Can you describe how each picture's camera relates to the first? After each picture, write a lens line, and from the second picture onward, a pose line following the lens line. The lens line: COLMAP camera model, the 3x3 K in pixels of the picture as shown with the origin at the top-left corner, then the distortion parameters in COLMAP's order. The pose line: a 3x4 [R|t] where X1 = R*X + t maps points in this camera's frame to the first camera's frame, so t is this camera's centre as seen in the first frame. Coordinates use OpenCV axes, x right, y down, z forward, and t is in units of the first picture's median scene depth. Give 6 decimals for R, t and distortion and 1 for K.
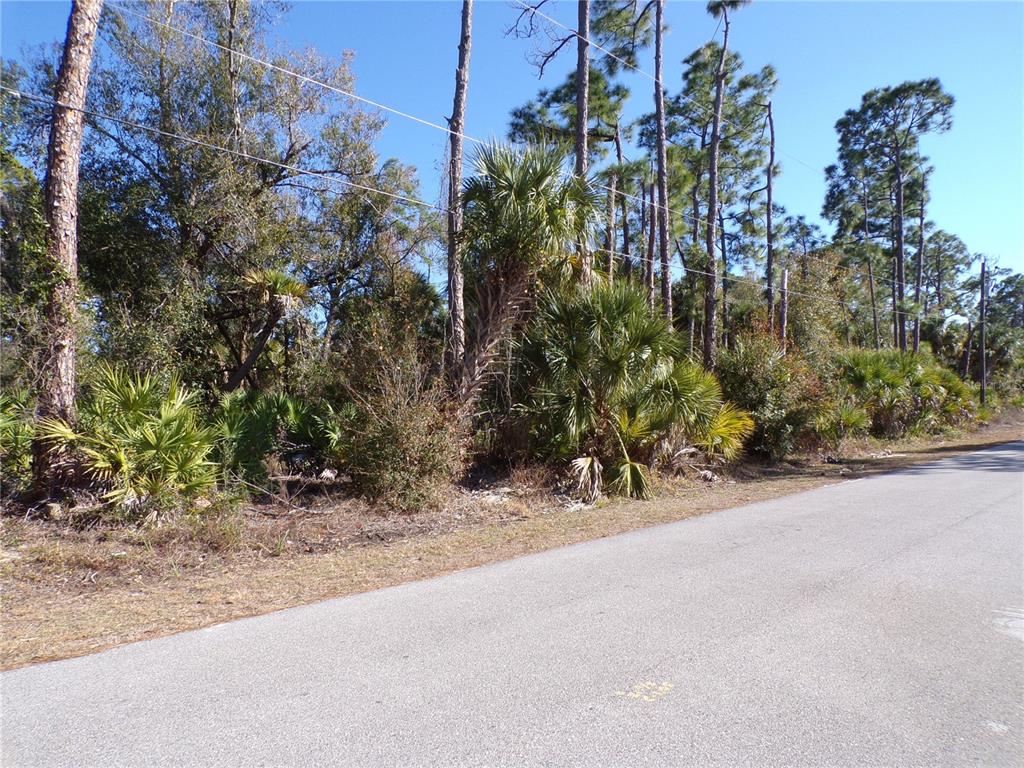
lens RADIAL K [[695.7, 0, 512.0], [0, 695.7, 384.0], [0, 0, 1]] dist [-0.021820, 0.037553]
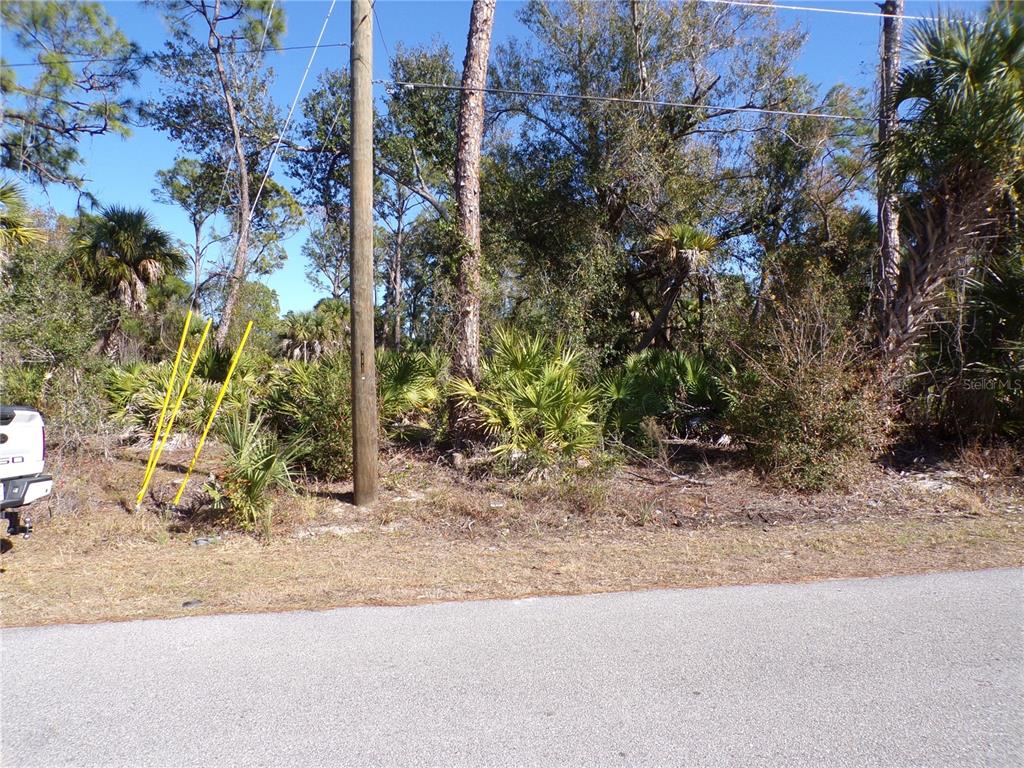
lens RADIAL K [[695.7, 0, 512.0], [0, 695.7, 384.0], [0, 0, 1]] dist [-0.021820, 0.037553]
pose [[0.811104, 0.012609, -0.584766, 0.048068], [0.020572, 0.998534, 0.050066, 0.004661], [0.584540, -0.052638, 0.809656, 0.110608]]
